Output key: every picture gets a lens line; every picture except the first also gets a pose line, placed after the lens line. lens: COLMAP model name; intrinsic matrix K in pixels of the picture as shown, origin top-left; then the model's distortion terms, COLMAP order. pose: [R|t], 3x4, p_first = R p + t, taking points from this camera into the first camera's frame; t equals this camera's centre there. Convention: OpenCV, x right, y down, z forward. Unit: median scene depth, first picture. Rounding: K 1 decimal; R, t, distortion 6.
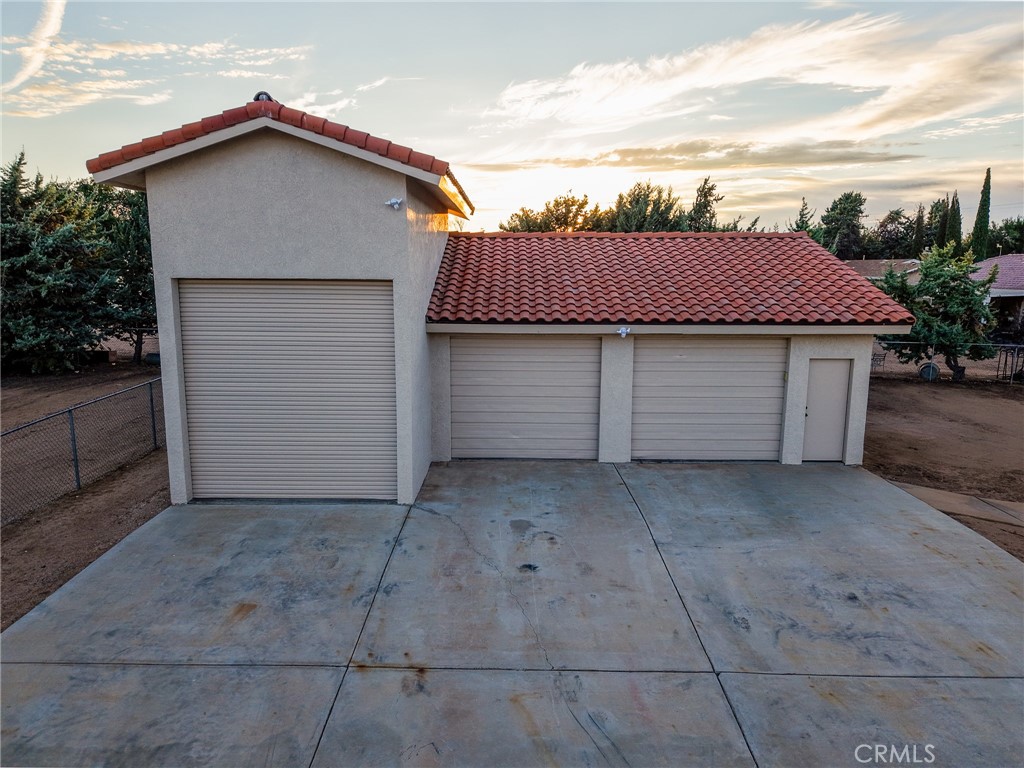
lens RADIAL K [[697.9, 0, 512.0], [0, 697.9, 384.0], [0, 0, 1]] dist [0.011364, -0.002862]
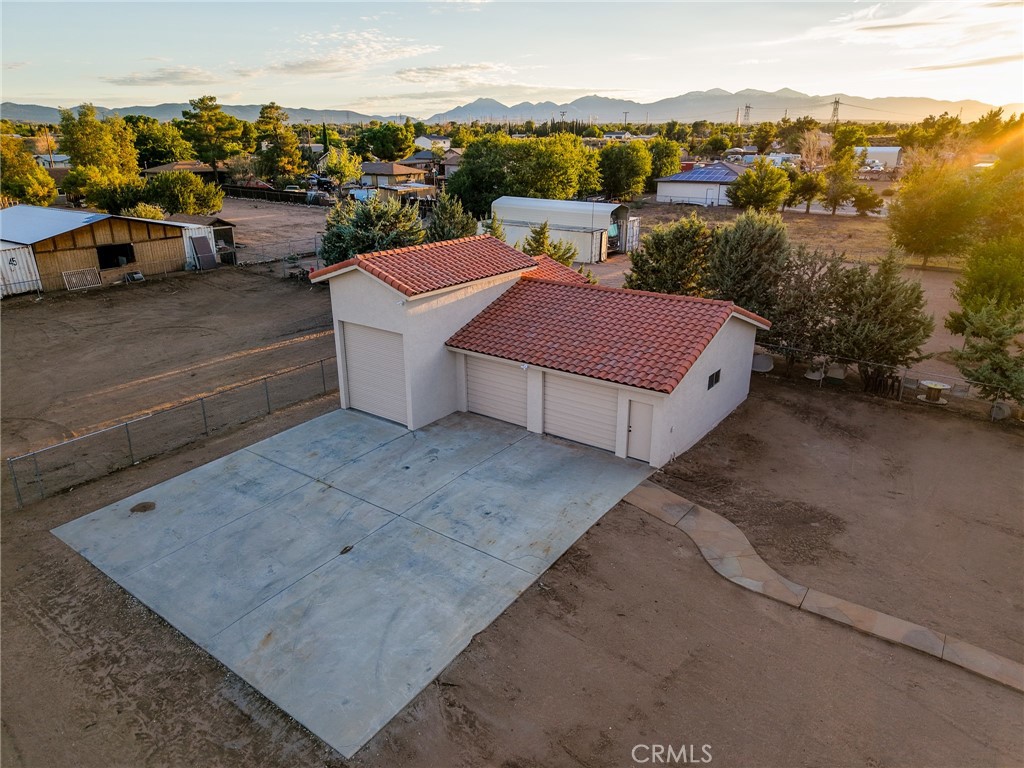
lens RADIAL K [[697.9, 0, 512.0], [0, 697.9, 384.0], [0, 0, 1]] dist [0.011364, -0.002862]
pose [[0.804364, 0.188561, -0.563421, 1.416886], [-0.091345, 0.976275, 0.196324, -0.466102], [0.587073, -0.106450, 0.802505, -0.627136]]
